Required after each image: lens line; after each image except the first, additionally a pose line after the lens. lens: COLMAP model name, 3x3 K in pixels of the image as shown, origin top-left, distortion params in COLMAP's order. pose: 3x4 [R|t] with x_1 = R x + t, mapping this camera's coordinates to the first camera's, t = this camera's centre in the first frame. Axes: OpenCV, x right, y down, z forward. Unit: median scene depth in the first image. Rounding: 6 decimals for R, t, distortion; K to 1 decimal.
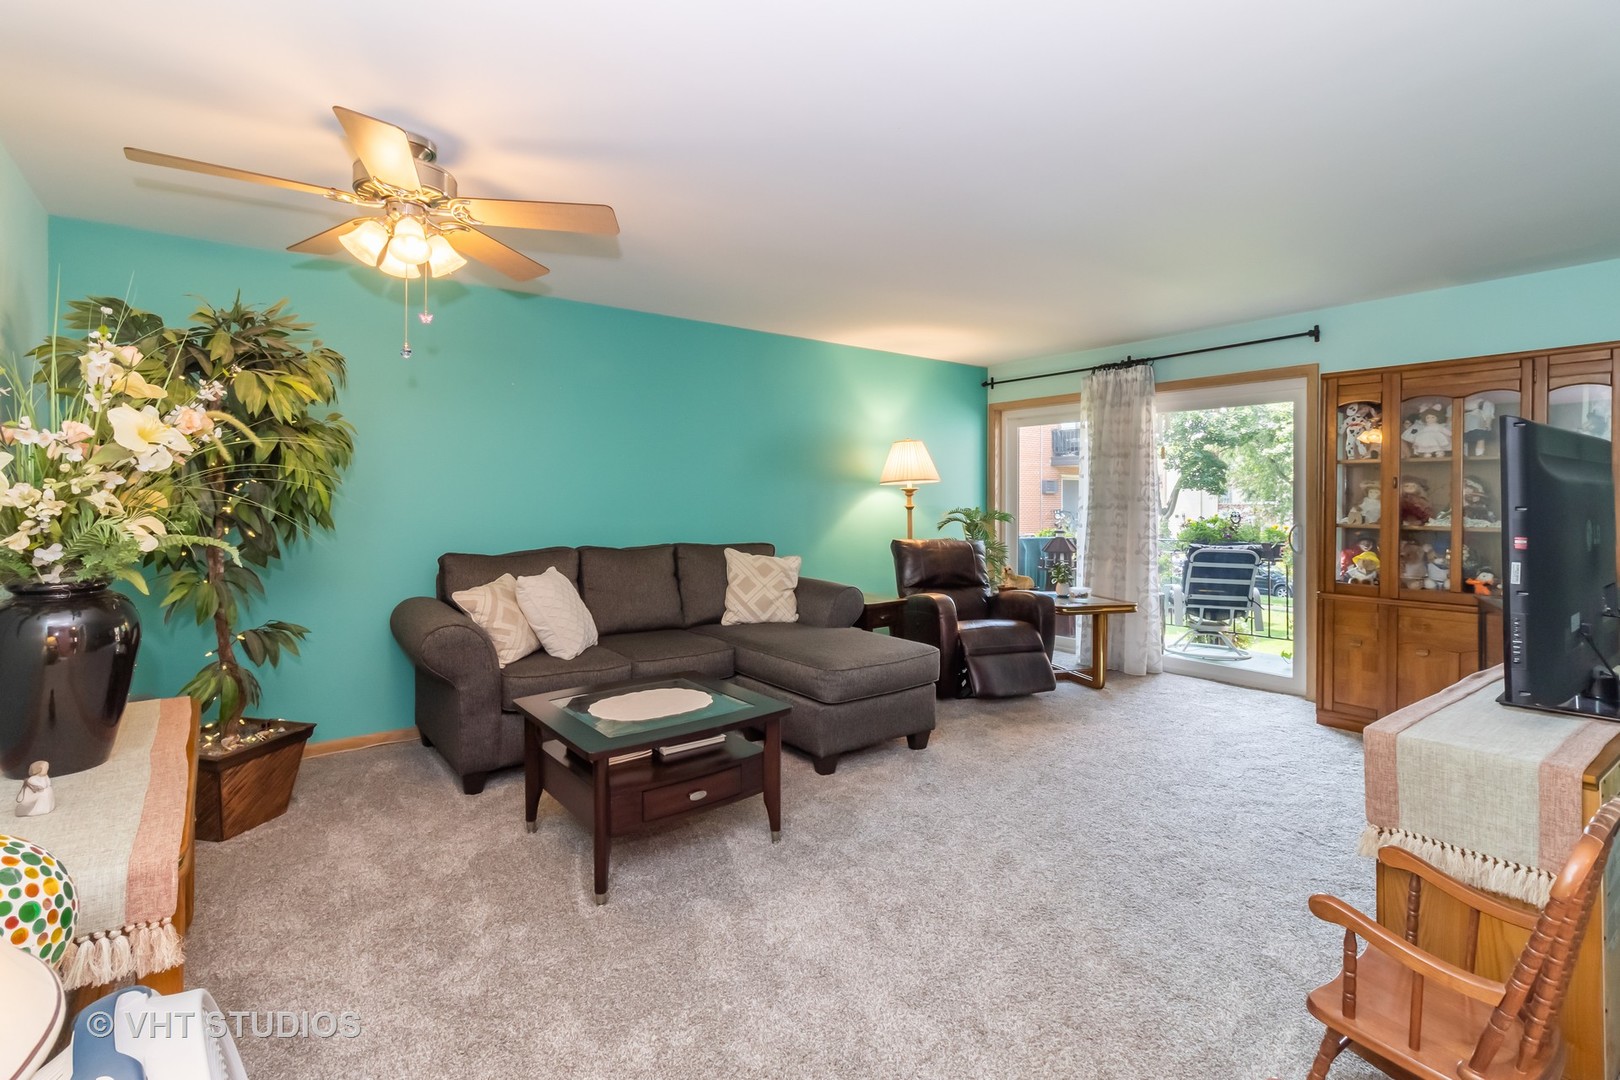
lens RADIAL K [[768.5, 0, 832.5], [0, 768.5, 519.7], [0, 0, 1]] dist [0.000107, 0.000072]
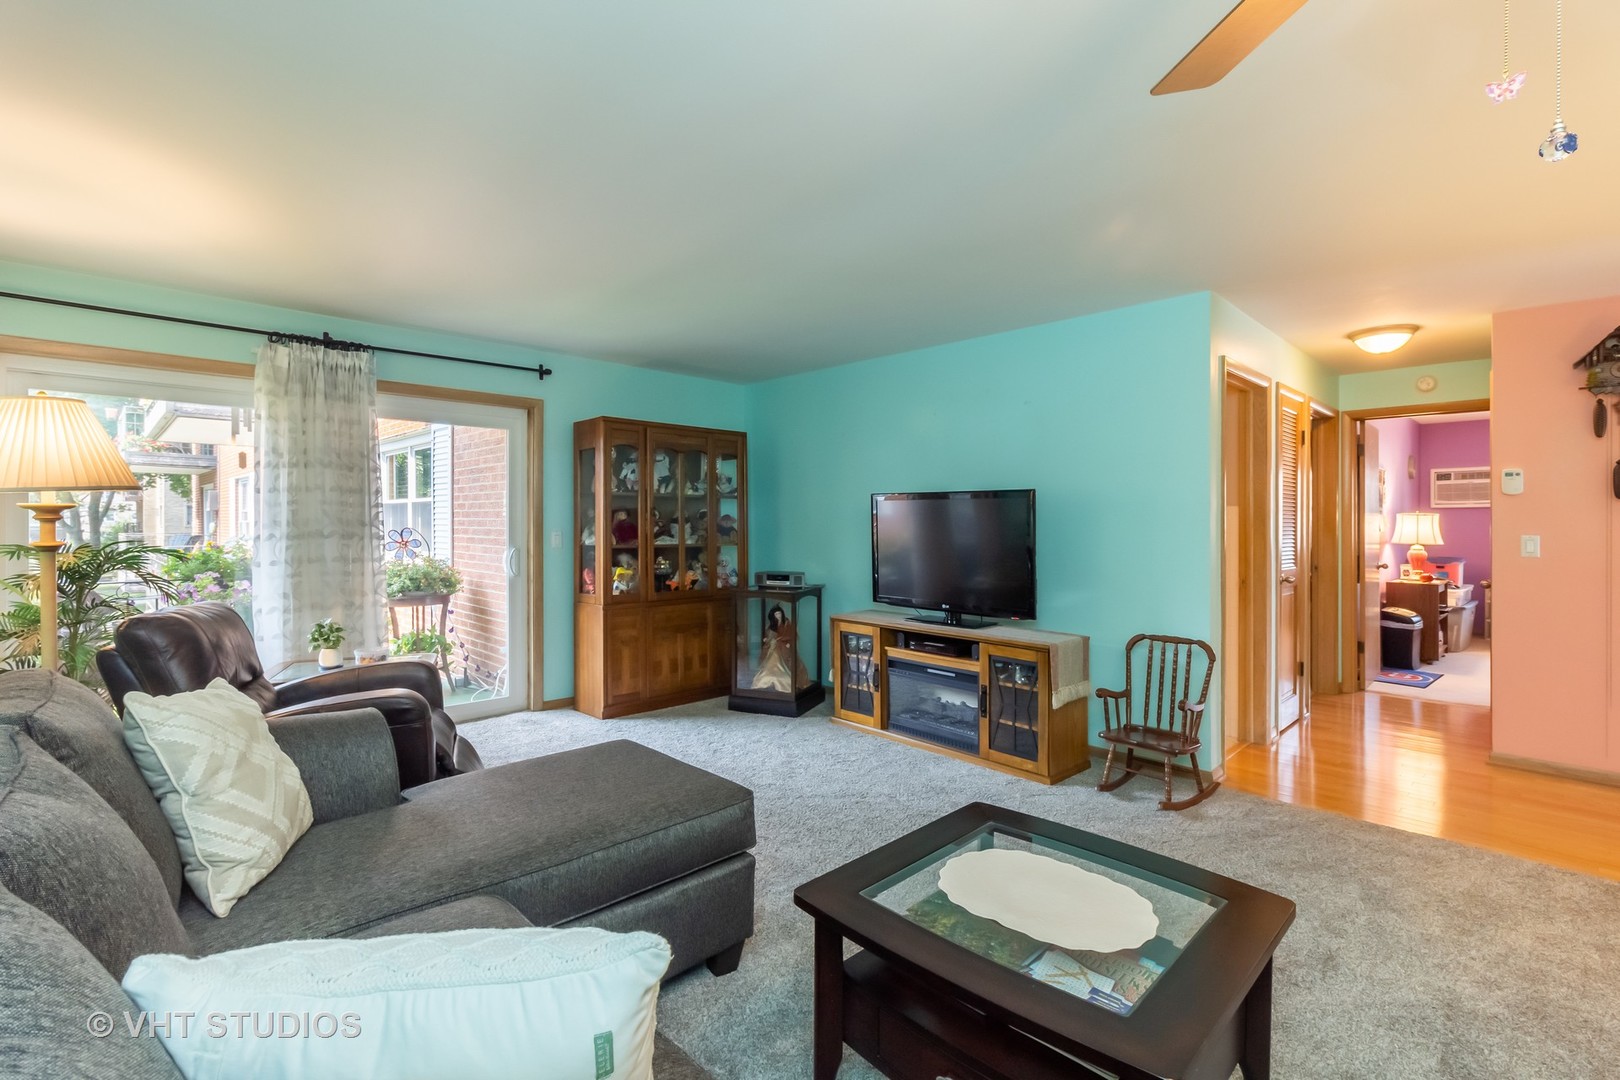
lens RADIAL K [[768.5, 0, 832.5], [0, 768.5, 519.7], [0, 0, 1]] dist [0.000107, 0.000072]
pose [[-0.145366, 0.000746, 0.989378, -0.418574], [0.025459, 0.999671, 0.002986, -0.023545], [-0.989050, 0.025623, -0.145337, 0.638471]]
